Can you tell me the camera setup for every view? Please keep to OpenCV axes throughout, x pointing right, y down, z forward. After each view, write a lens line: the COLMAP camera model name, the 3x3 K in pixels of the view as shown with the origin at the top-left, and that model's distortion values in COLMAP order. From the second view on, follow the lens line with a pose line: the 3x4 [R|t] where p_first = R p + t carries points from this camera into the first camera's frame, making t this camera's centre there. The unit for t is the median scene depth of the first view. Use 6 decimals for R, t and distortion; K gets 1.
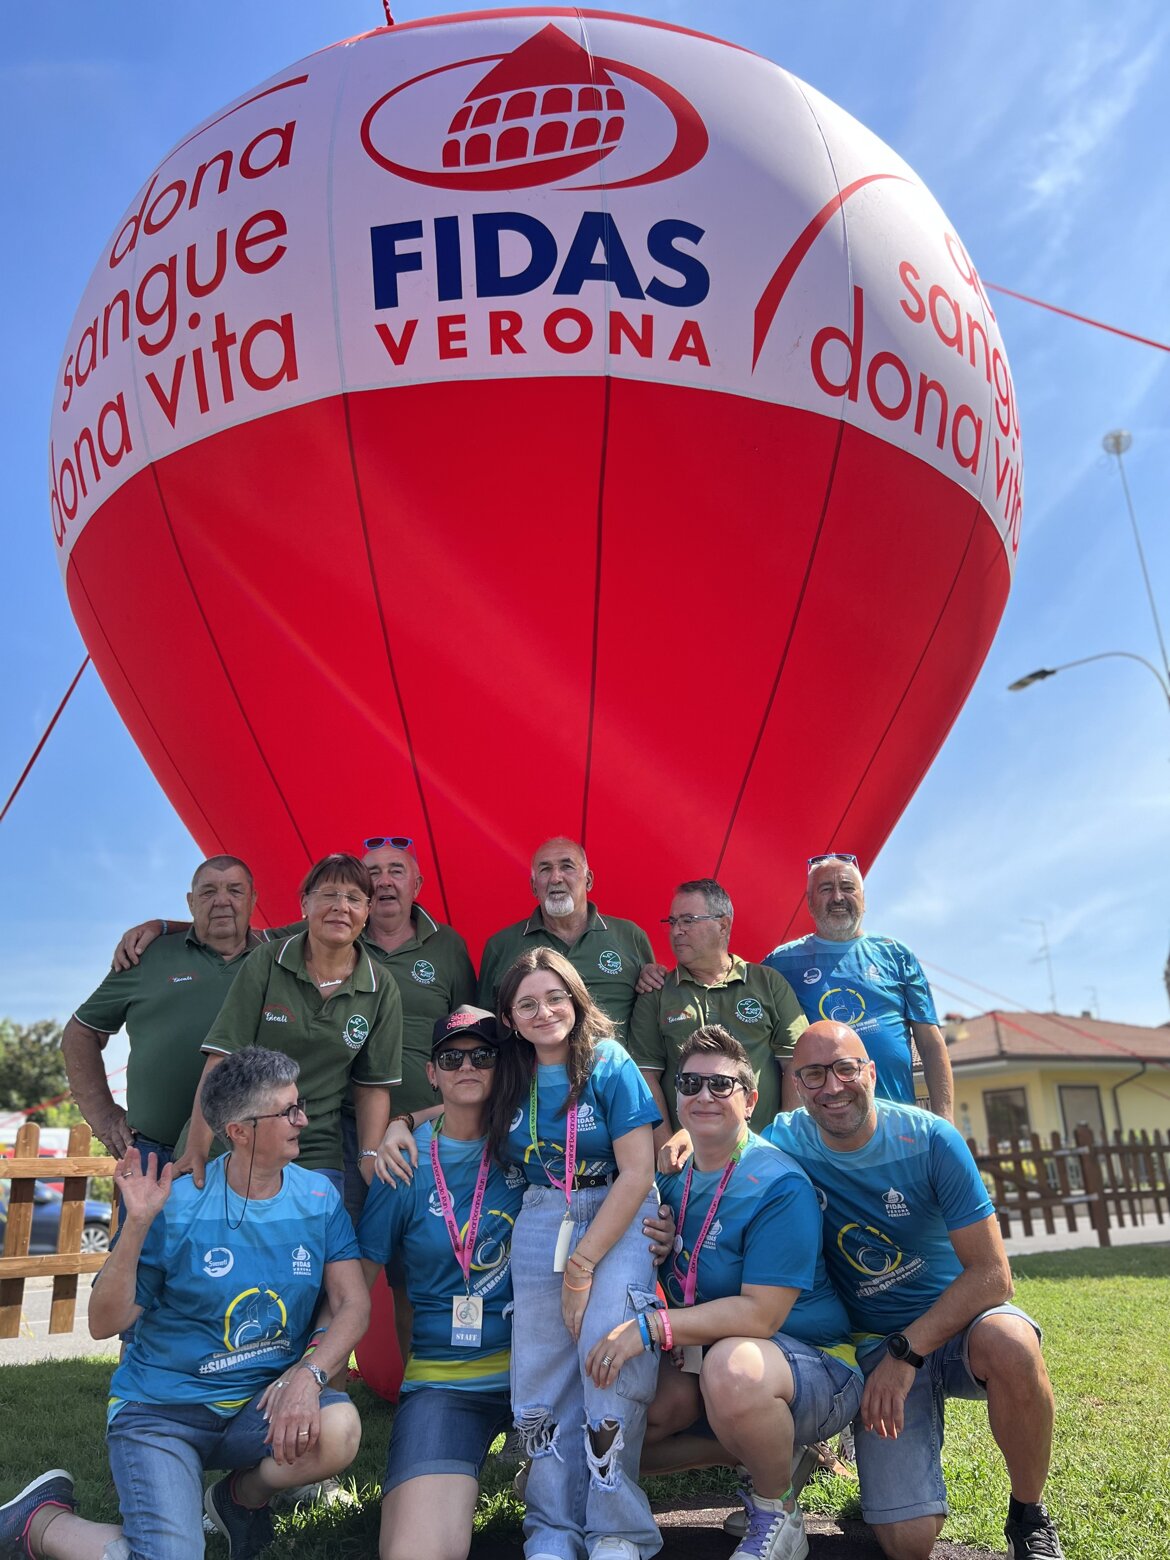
lens RADIAL K [[1168.3, 0, 589.2], [0, 1168.3, 782.4], [0, 0, 1]] dist [0.082556, -0.155723]
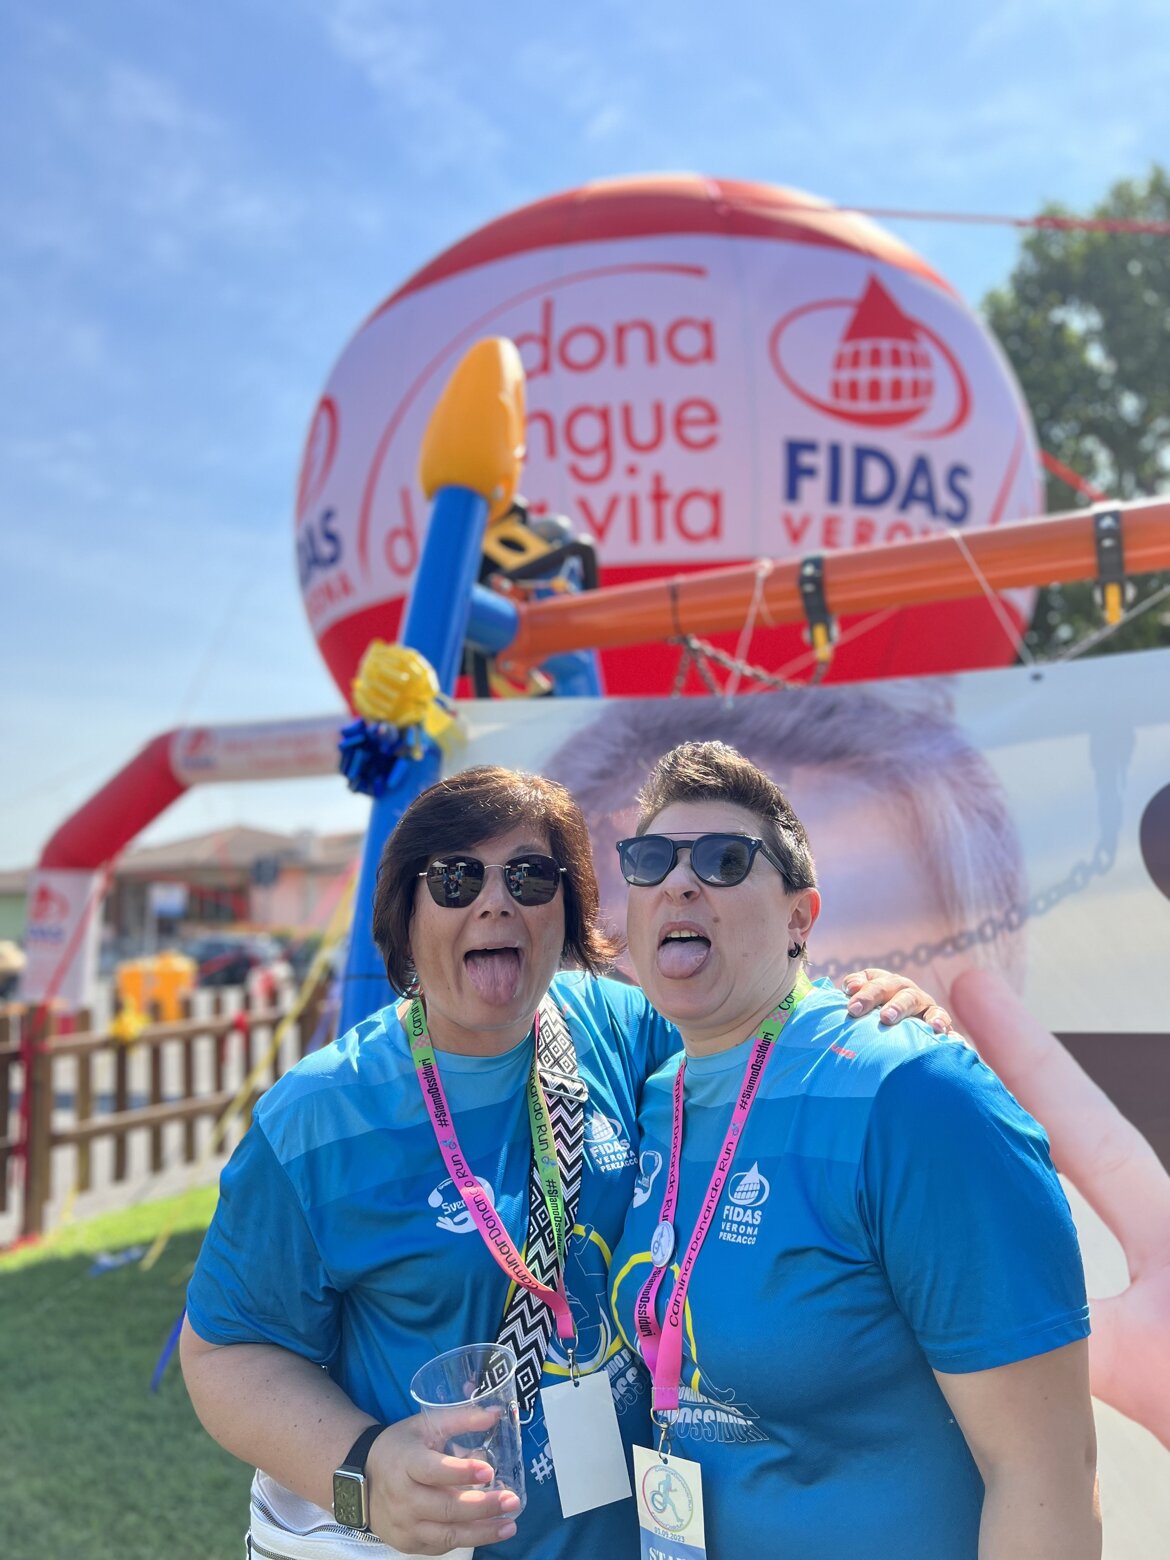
lens RADIAL K [[1168.3, 0, 589.2], [0, 1168.3, 782.4], [0, 0, 1]] dist [0.082556, -0.155723]
pose [[0.922414, 0.045408, 0.383524, -0.926634], [-0.116059, 0.979754, 0.163135, -0.273584], [-0.368351, -0.194989, 0.909009, -0.269174]]
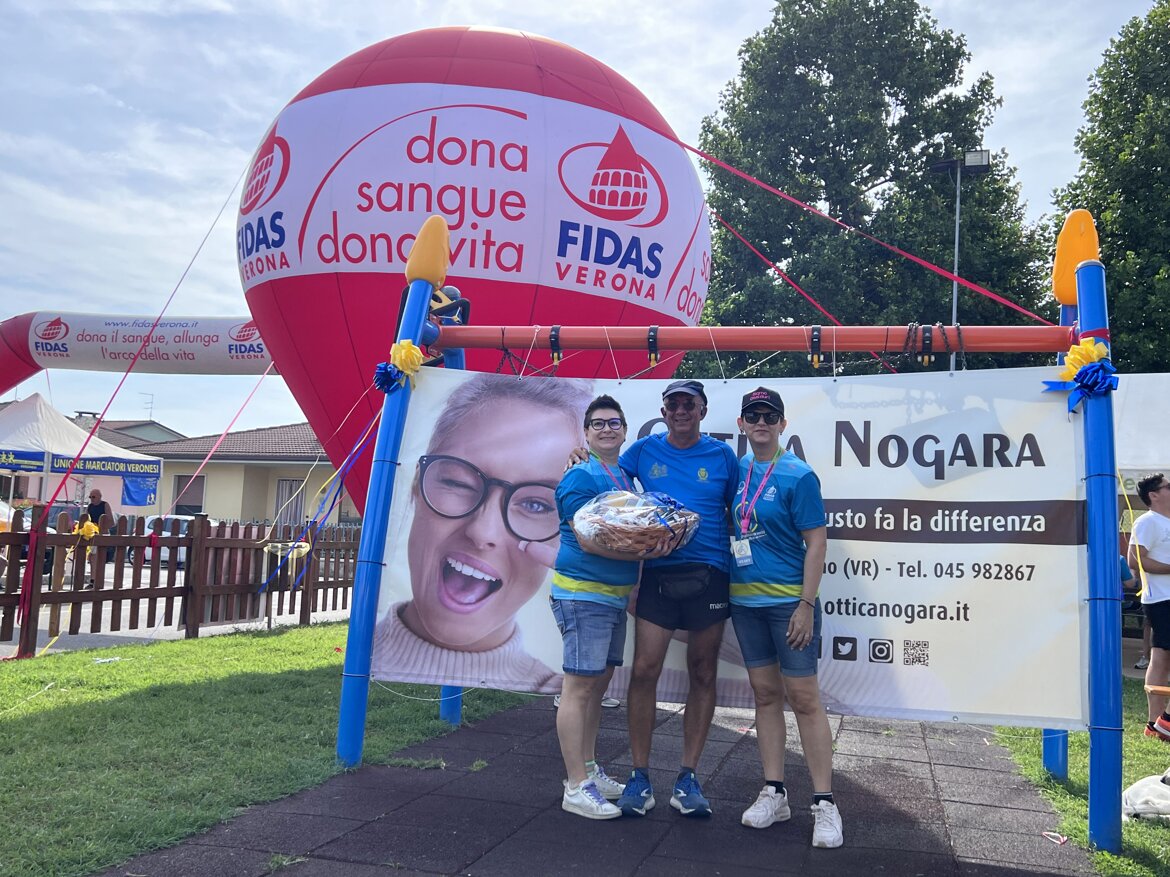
lens RADIAL K [[1131.9, 0, 581.6], [0, 1131.9, 436.9], [0, 0, 1]] dist [0.139436, -0.317035]
pose [[0.822634, 0.125224, 0.554610, -1.444825], [-0.247713, 0.956937, 0.151360, -0.410317], [-0.511773, -0.261898, 0.818229, -1.129579]]
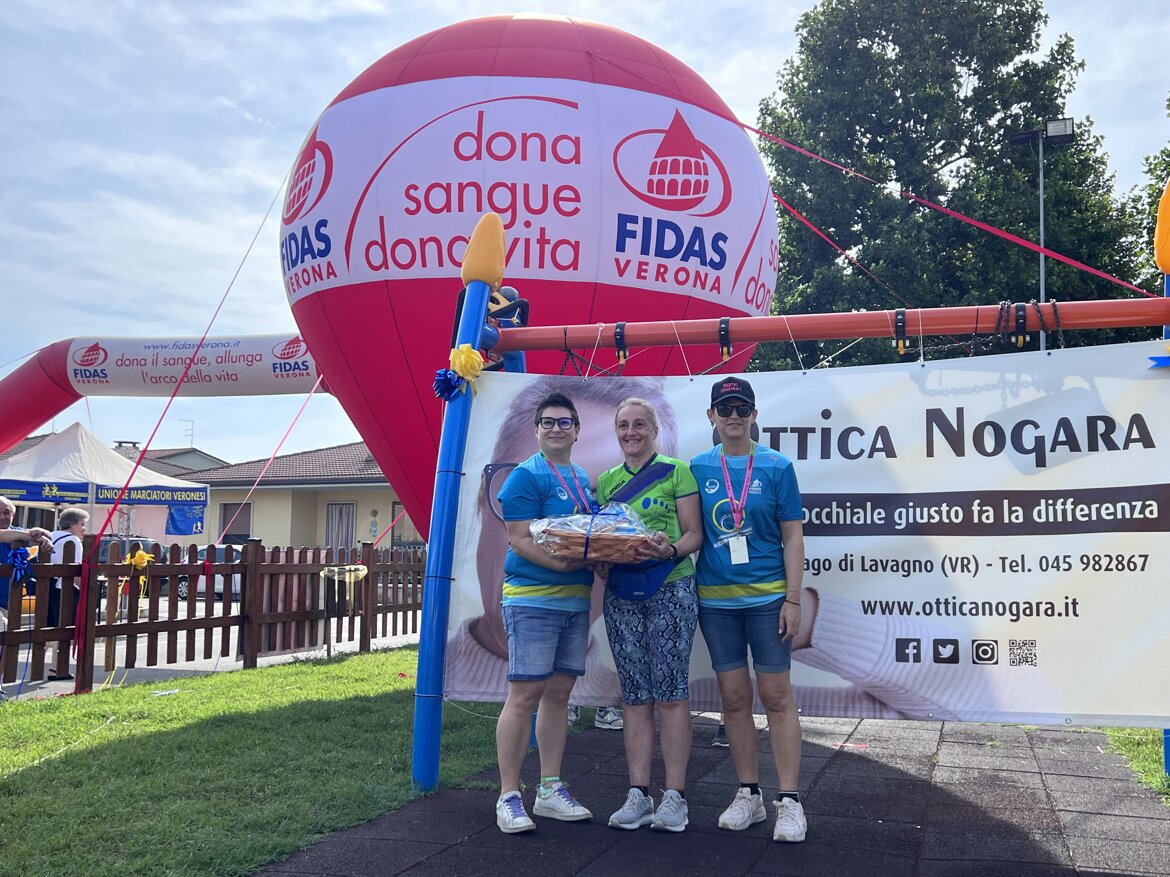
lens RADIAL K [[1203.6, 0, 588.0], [0, 1203.6, 450.7], [0, 0, 1]] dist [0.131367, -0.284286]
pose [[0.850638, 0.090805, 0.517851, -1.464481], [-0.202159, 0.965738, 0.162731, -0.396869], [-0.485331, -0.243114, 0.839851, -1.135532]]
